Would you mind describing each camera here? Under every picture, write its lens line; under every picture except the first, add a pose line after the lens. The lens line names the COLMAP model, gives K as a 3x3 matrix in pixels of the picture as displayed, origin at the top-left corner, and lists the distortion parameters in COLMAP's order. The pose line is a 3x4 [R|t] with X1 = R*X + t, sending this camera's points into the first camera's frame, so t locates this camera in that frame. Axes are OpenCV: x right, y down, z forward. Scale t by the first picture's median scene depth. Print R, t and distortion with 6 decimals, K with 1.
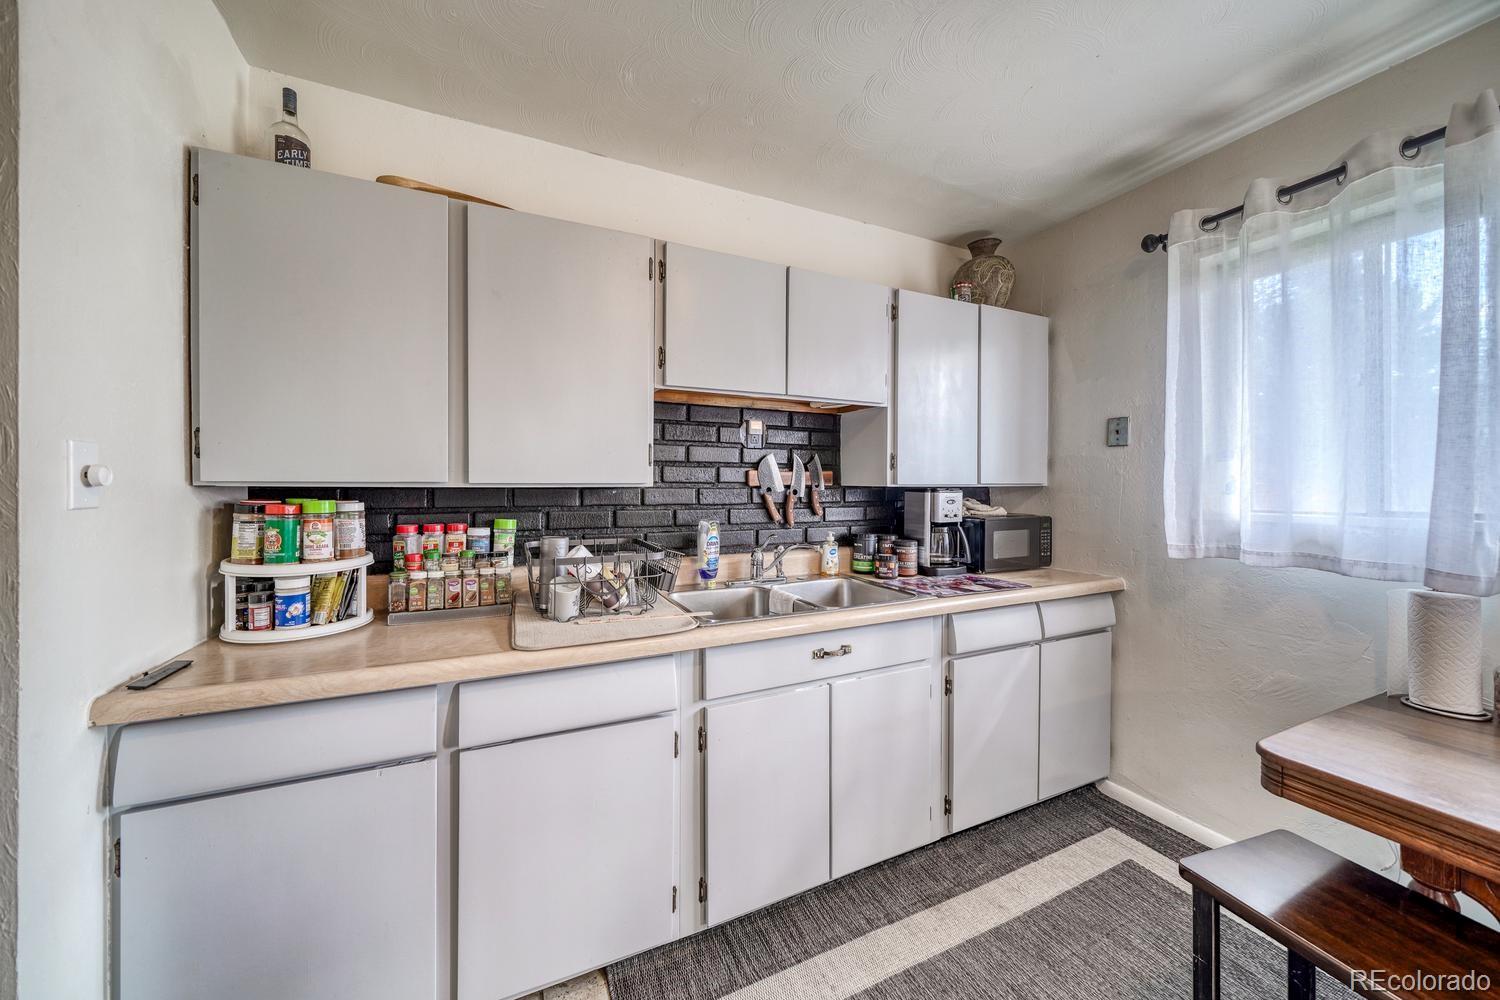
lens RADIAL K [[529.9, 0, 750.9], [0, 529.9, 485.8], [0, 0, 1]] dist [-0.005762, -0.000017]
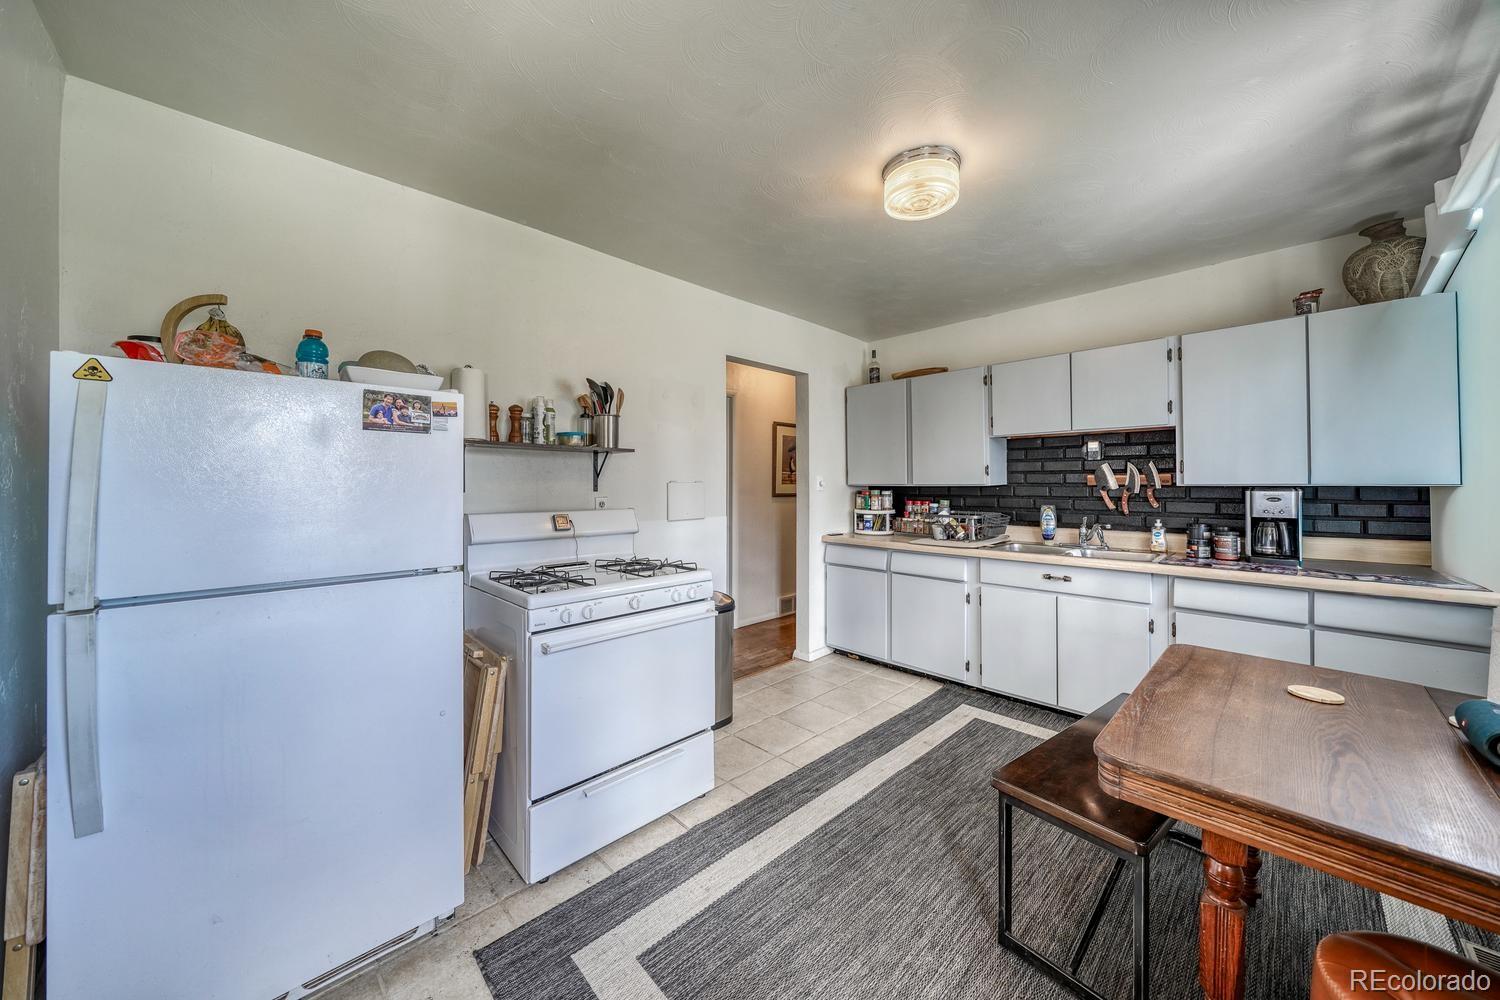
lens RADIAL K [[523.3, 0, 723.2], [0, 523.3, 479.1], [0, 0, 1]] dist [-0.000774, -0.000025]
pose [[0.294578, -0.011137, -0.955563, 1.293821], [0.001414, 0.999936, -0.011219, -0.002535], [0.955626, 0.001954, 0.294575, -0.515831]]
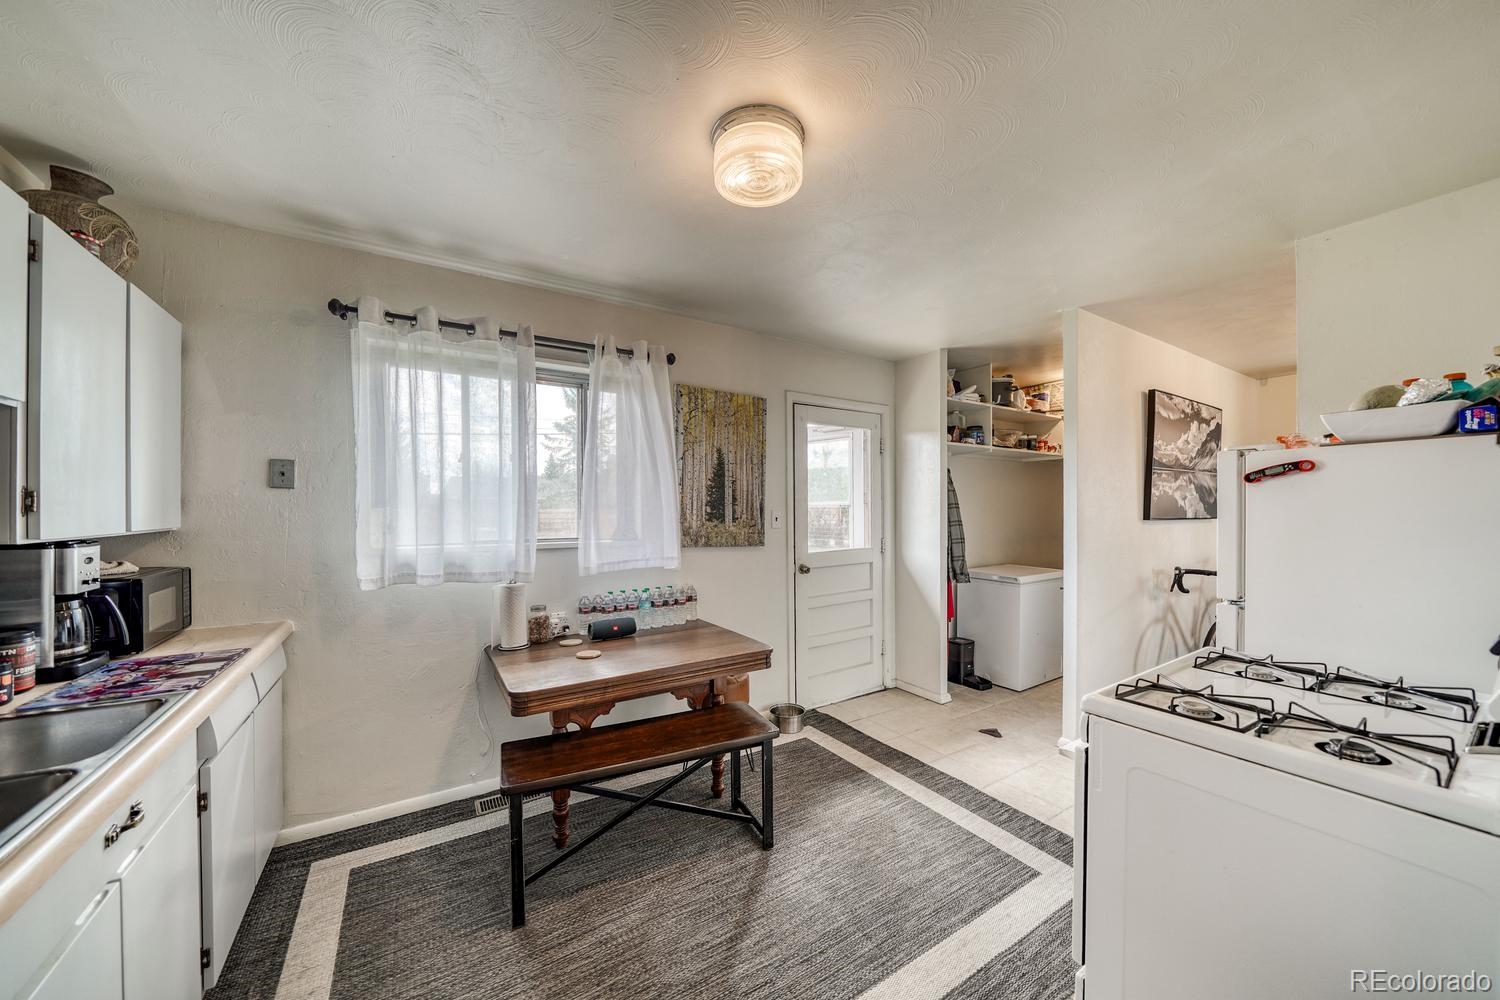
lens RADIAL K [[524.4, 0, 741.4], [0, 524.4, 513.0], [0, 0, 1]] dist [-0.001217, -0.000026]
pose [[-0.116567, -0.004860, 0.993171, -0.446724], [-0.000473, 0.999988, 0.004838, -0.040263], [-0.993183, 0.000094, -0.116568, 0.308067]]
